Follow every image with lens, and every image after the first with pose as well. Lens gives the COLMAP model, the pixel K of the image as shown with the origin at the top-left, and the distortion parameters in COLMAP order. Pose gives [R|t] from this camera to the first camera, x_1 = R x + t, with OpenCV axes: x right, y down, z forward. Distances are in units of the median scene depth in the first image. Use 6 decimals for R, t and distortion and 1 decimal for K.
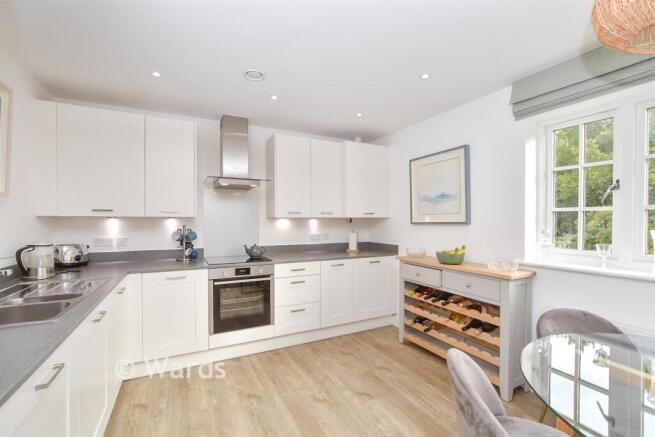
lens RADIAL K [[293.2, 0, 325.2], [0, 293.2, 223.1], [0, 0, 1]] dist [-0.001213, -0.000181]
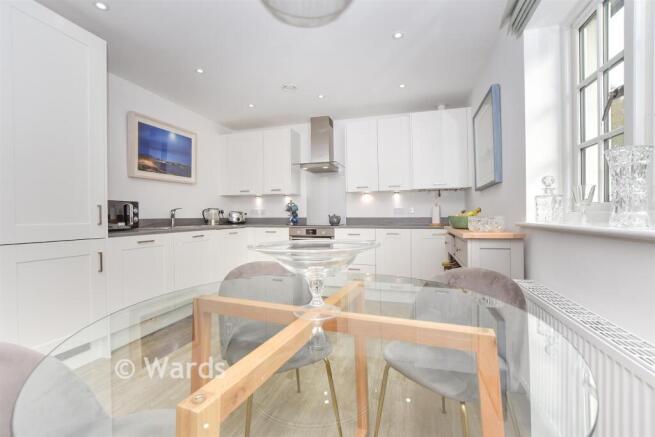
lens RADIAL K [[293.2, 0, 326.8], [0, 293.2, 215.0], [0, 0, 1]] dist [-0.001213, -0.000181]
pose [[0.714578, -0.005160, -0.699537, 0.645408], [-0.001812, 0.999956, -0.009227, 0.091377], [0.699554, 0.007861, 0.714537, 0.090881]]
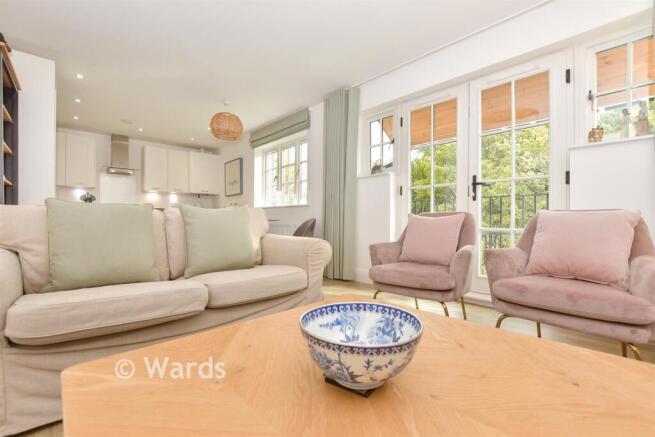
lens RADIAL K [[293.2, 0, 328.6], [0, 293.2, 222.4], [0, 0, 1]] dist [-0.001213, -0.000181]
pose [[0.963526, -0.000085, 0.267614, 0.474211], [0.001561, 0.999985, -0.005301, 0.203618], [-0.267609, 0.005525, 0.963512, -1.147635]]
